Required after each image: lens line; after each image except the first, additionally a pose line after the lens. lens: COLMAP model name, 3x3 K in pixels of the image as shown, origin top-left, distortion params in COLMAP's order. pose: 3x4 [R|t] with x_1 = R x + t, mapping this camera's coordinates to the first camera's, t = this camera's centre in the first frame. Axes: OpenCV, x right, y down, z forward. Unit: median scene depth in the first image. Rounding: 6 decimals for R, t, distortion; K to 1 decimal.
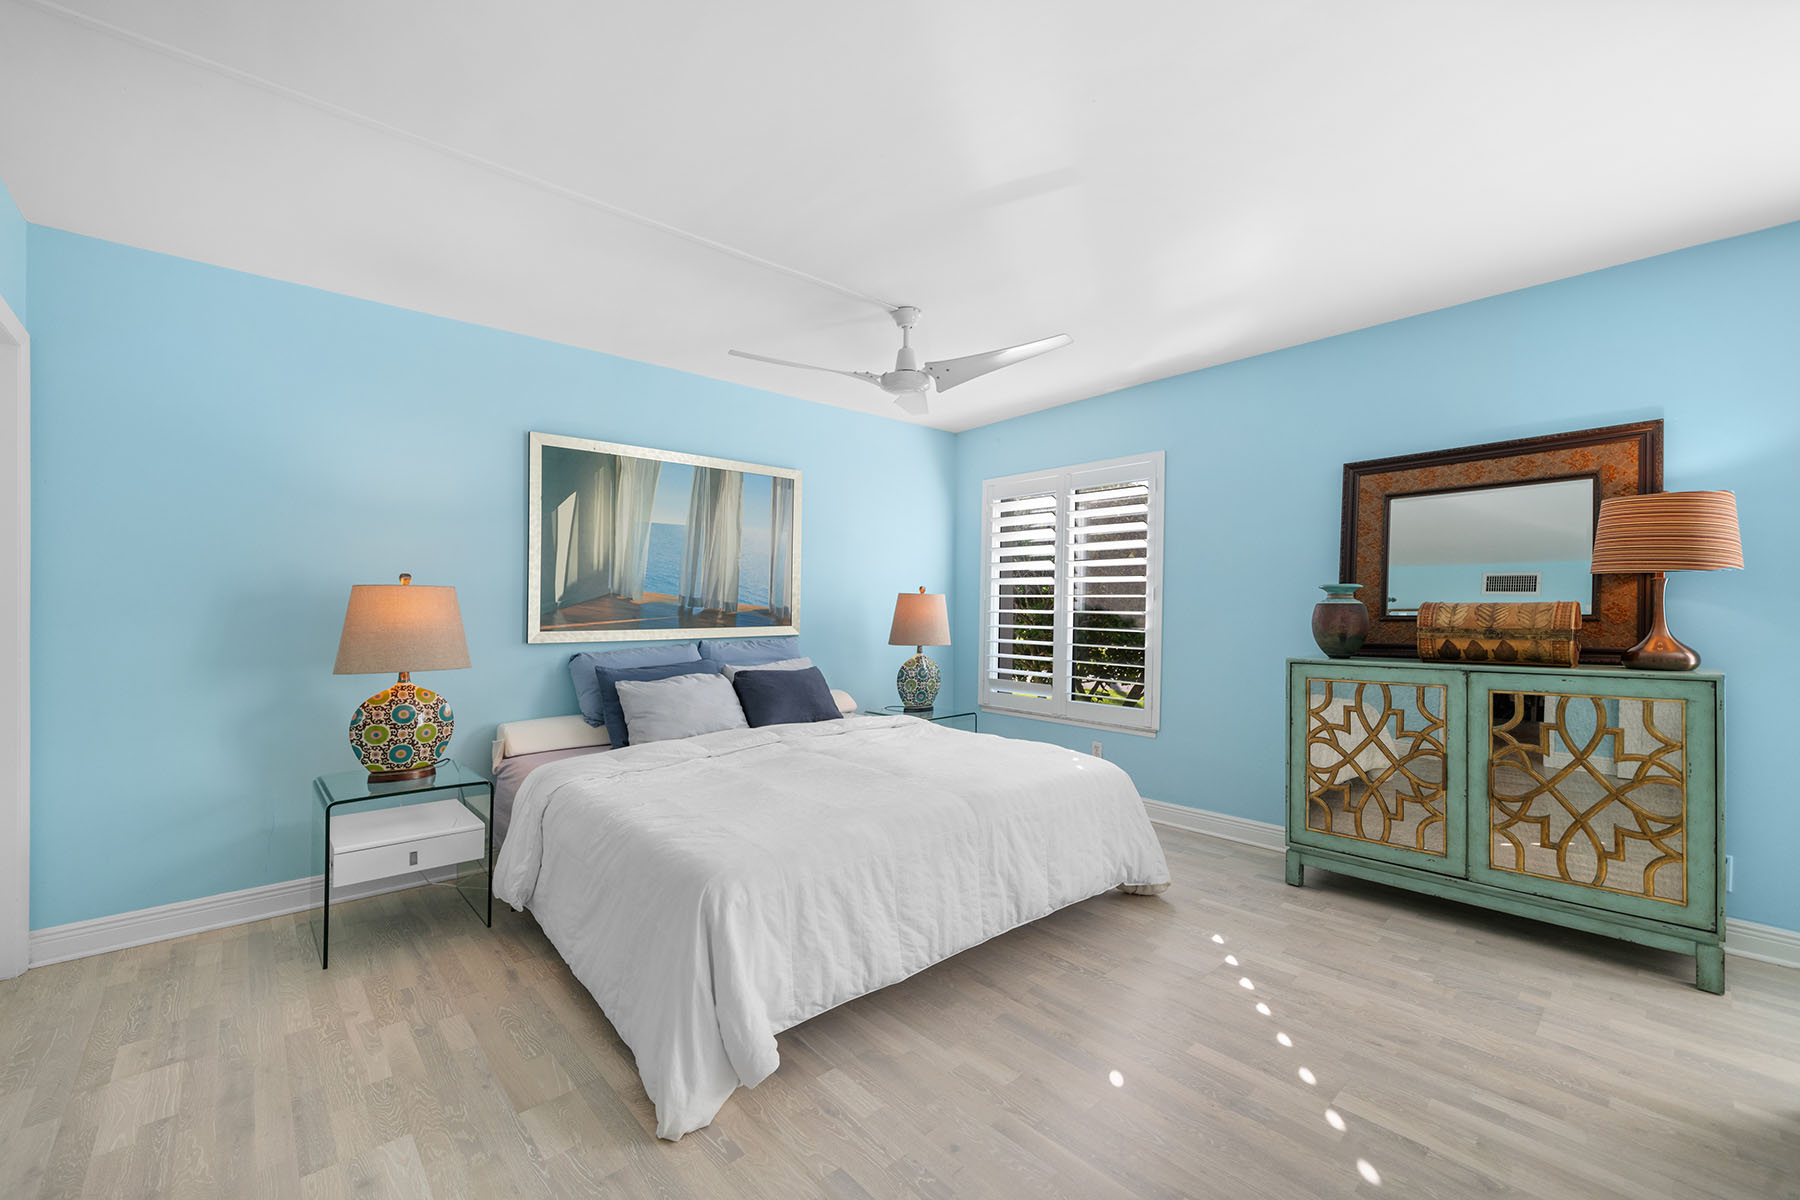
lens RADIAL K [[724.5, 0, 904.6], [0, 724.5, 598.0], [0, 0, 1]] dist [0.001633, 0.000246]
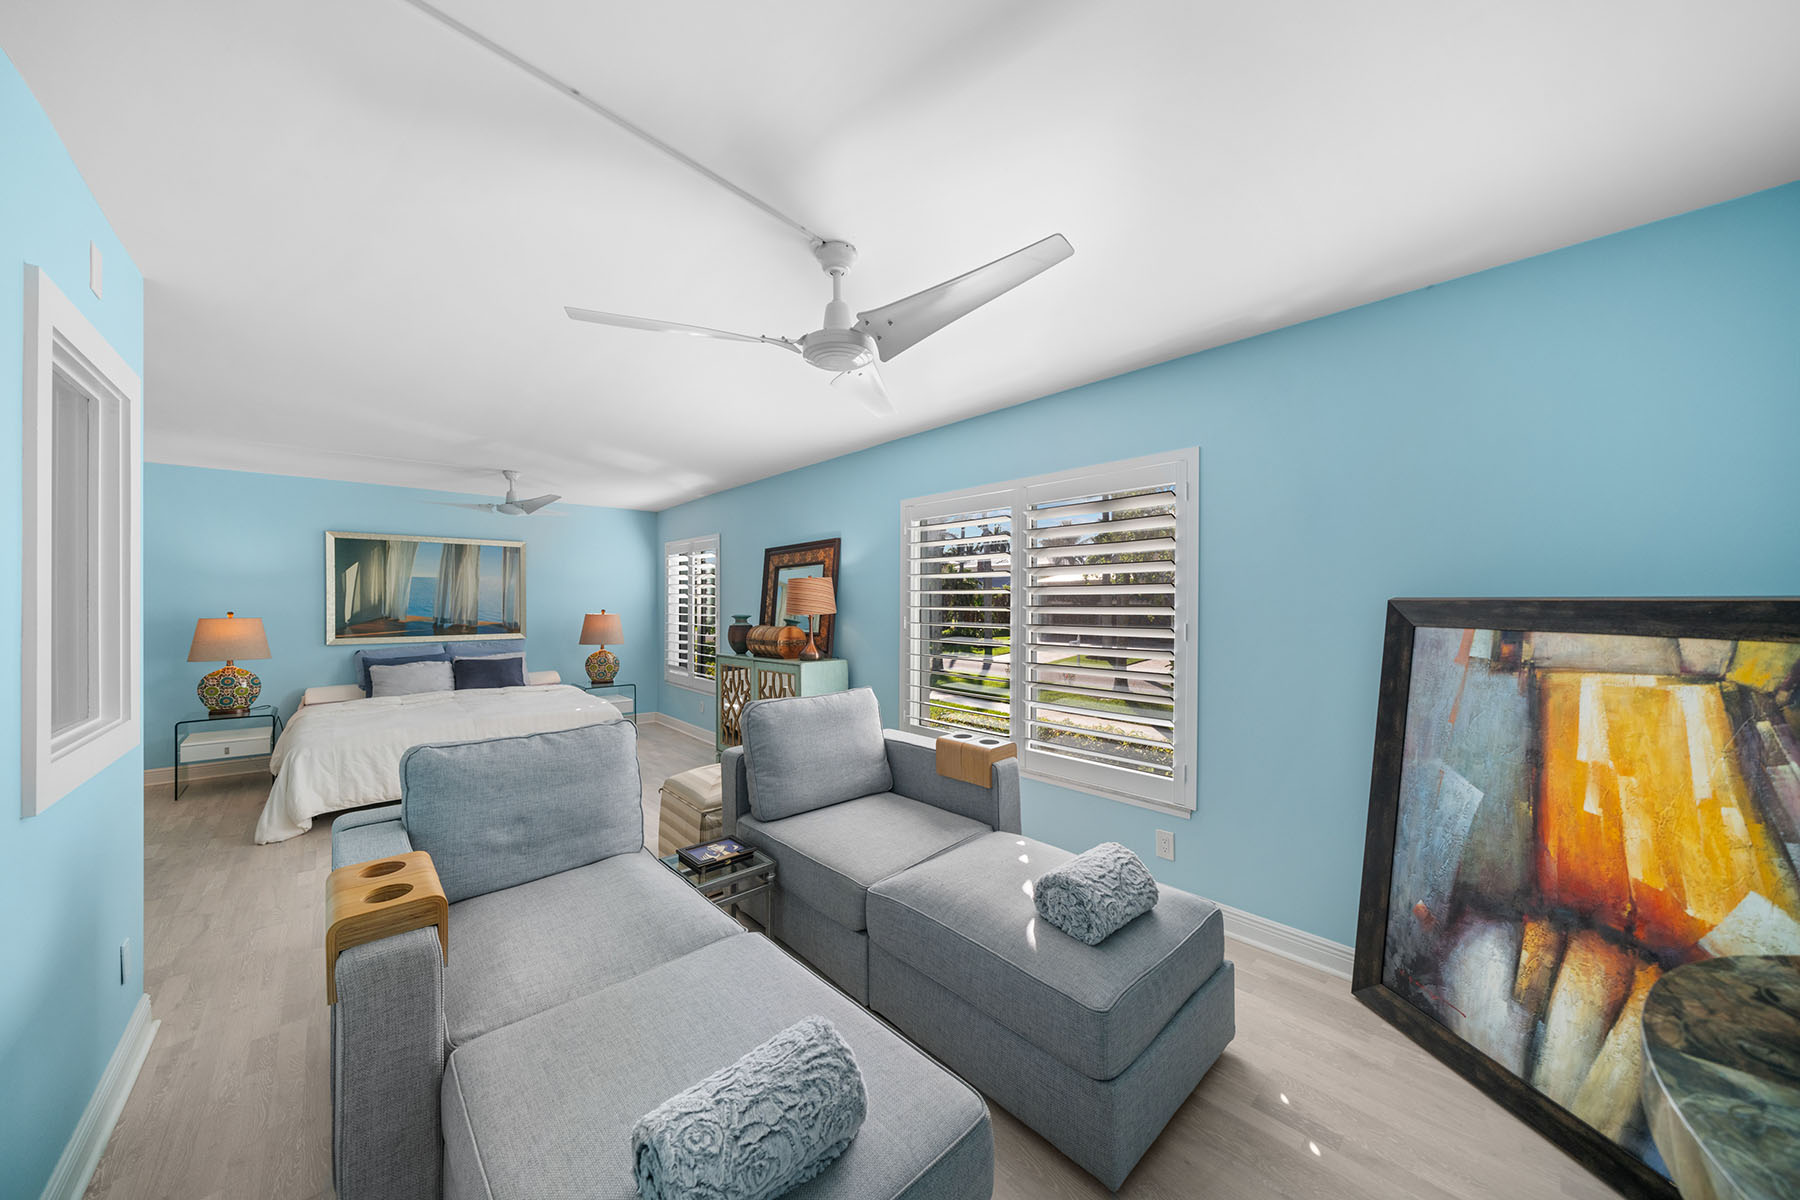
lens RADIAL K [[602.0, 0, 890.6], [0, 602.0, 606.1], [0, 0, 1]] dist [-0.001415, -0.000019]
pose [[0.999985, 0.000675, 0.005435, 0.931703], [-0.000753, 0.999897, 0.014327, -0.061112], [-0.005425, -0.014331, 0.999883, -0.552681]]
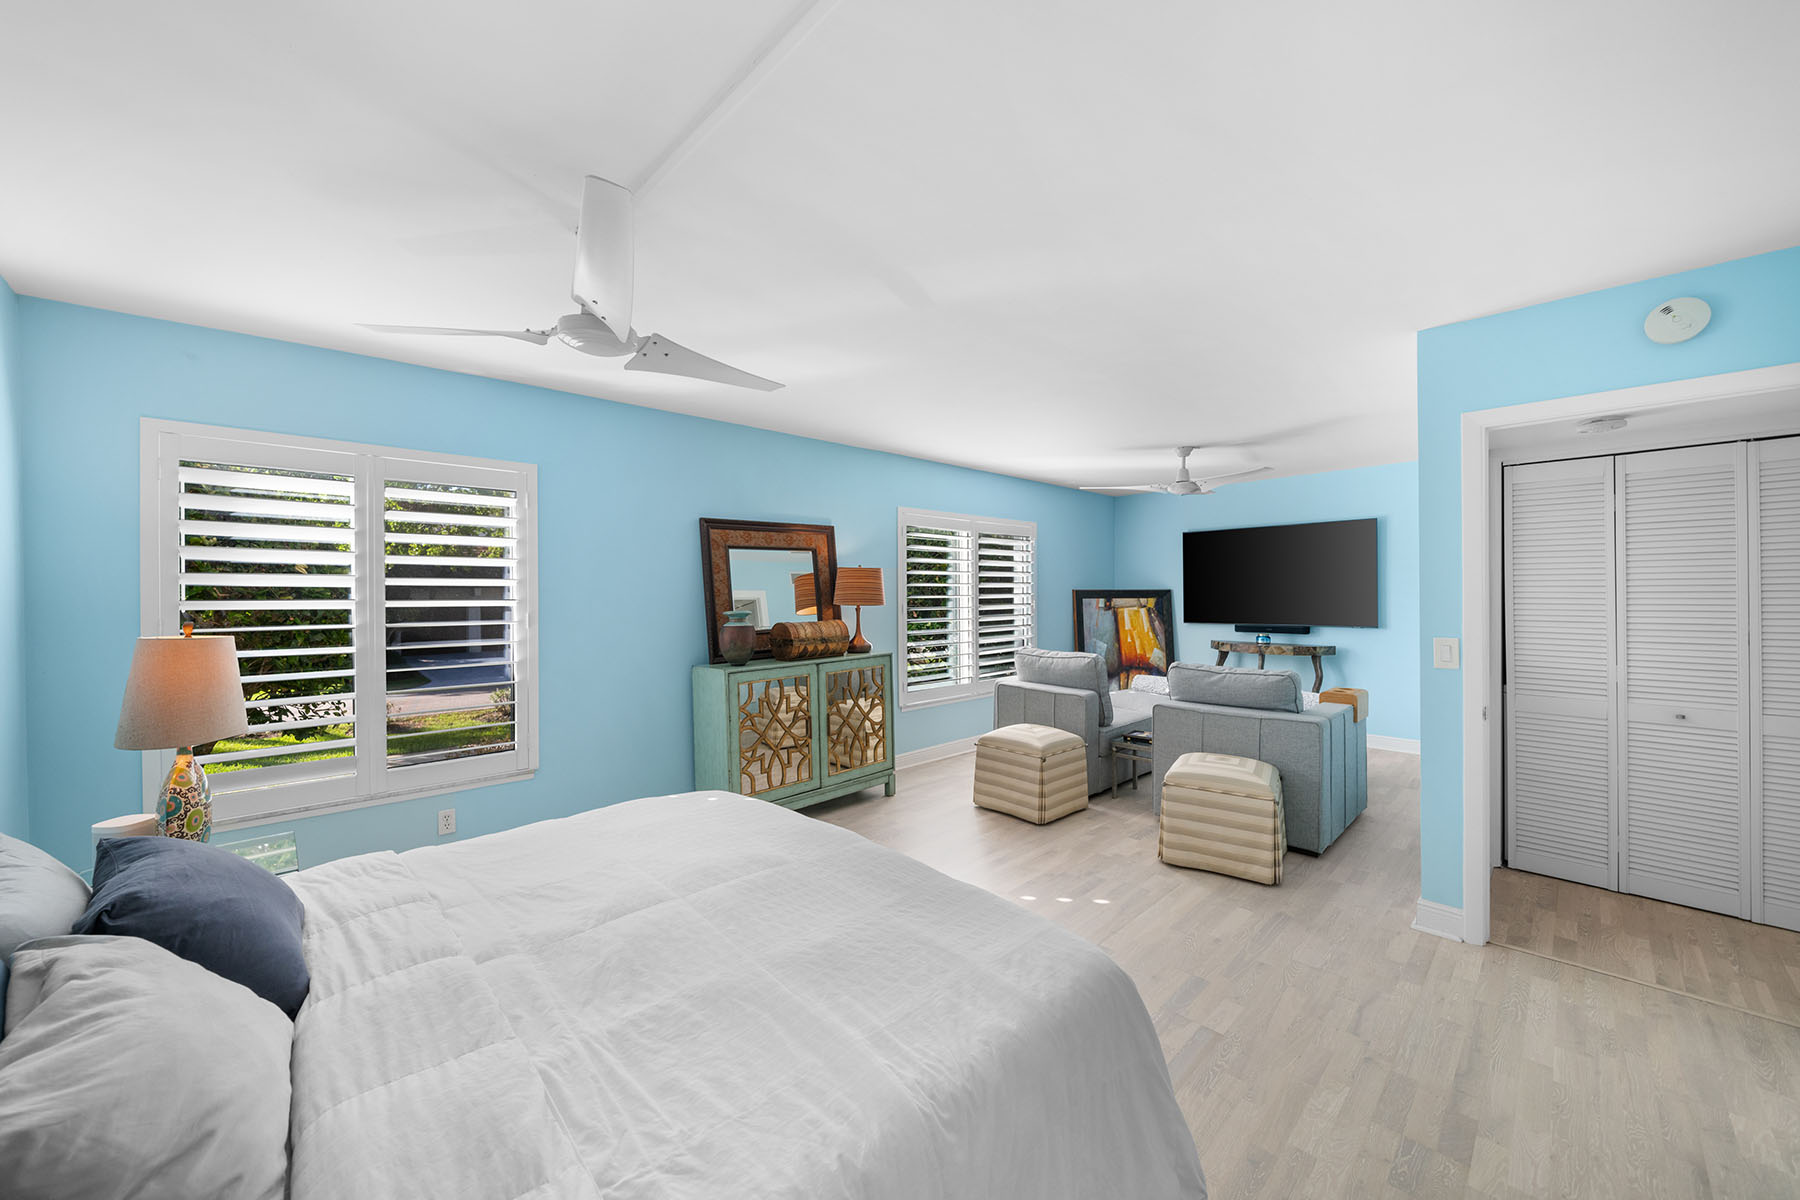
lens RADIAL K [[672.0, 0, 861.7], [0, 672.0, 590.7], [0, 0, 1]] dist [0.002105, 0.000063]
pose [[-0.002646, -0.001852, 0.999995, -0.626622], [-0.004333, 0.999989, 0.001841, -0.057596], [-0.999987, -0.004328, -0.002654, 0.730480]]
